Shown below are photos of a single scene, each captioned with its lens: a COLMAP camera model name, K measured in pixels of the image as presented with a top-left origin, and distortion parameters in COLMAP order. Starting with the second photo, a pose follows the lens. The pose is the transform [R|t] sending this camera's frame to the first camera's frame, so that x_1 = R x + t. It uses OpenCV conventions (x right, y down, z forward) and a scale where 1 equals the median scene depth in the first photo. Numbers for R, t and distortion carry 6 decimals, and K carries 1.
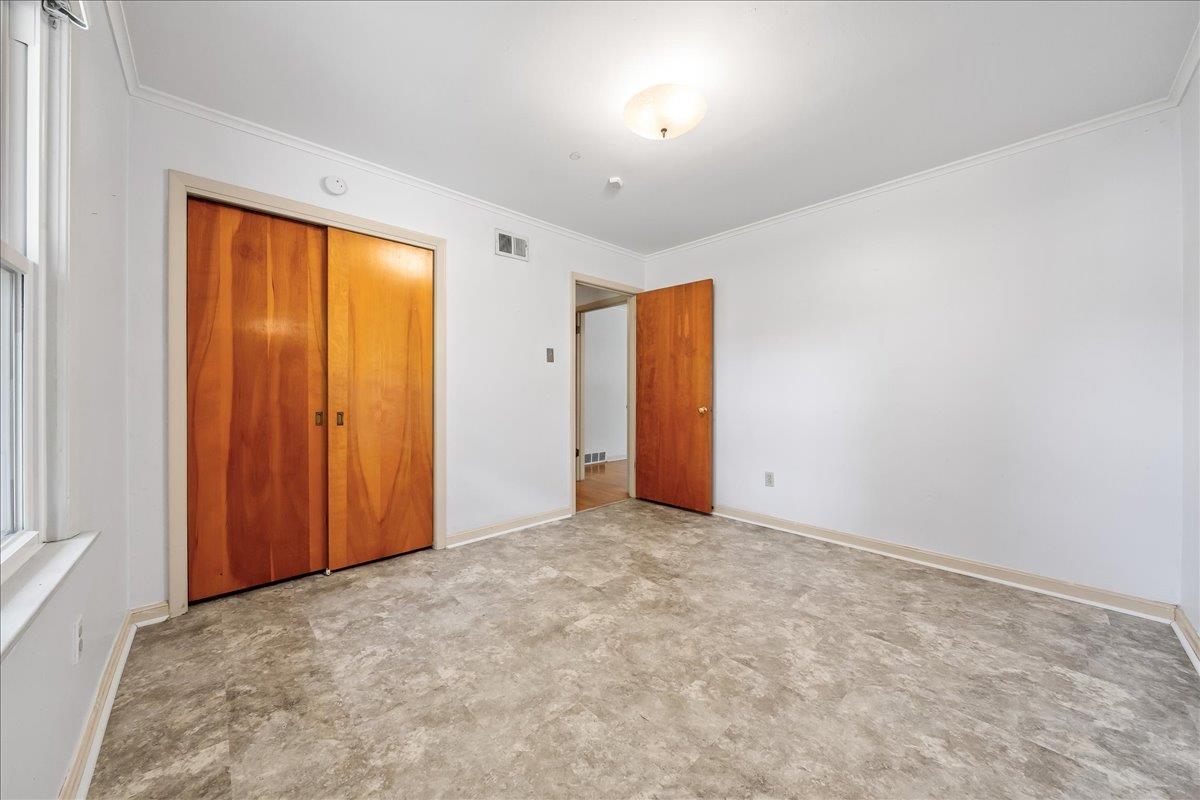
lens RADIAL K [[413.7, 0, 597.0], [0, 413.7, 404.6], [0, 0, 1]] dist [-0.010321, -0.000123]
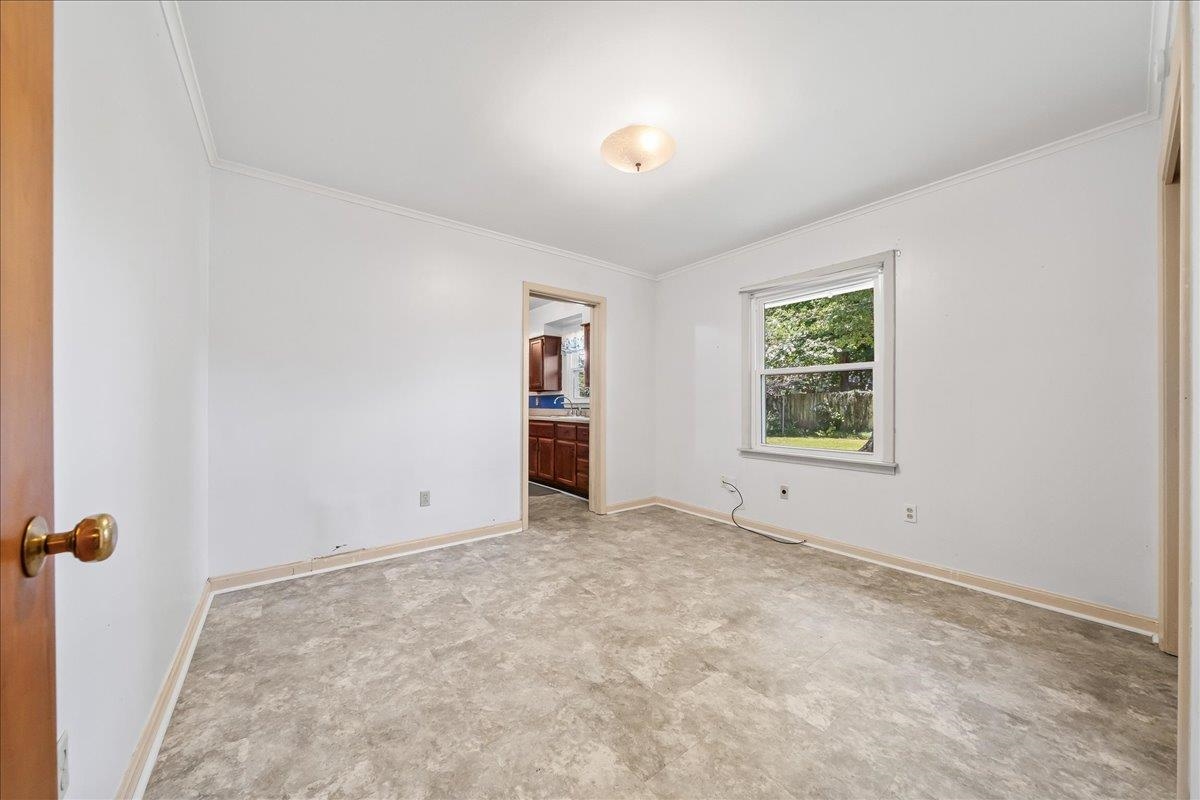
lens RADIAL K [[413.7, 0, 597.0], [0, 413.7, 404.6], [0, 0, 1]] dist [-0.010321, -0.000123]
pose [[-0.995376, -0.004538, 0.095952, 0.164550], [-0.001996, 0.999645, 0.026567, -0.059509], [-0.096039, 0.026253, -0.995031, 2.095383]]
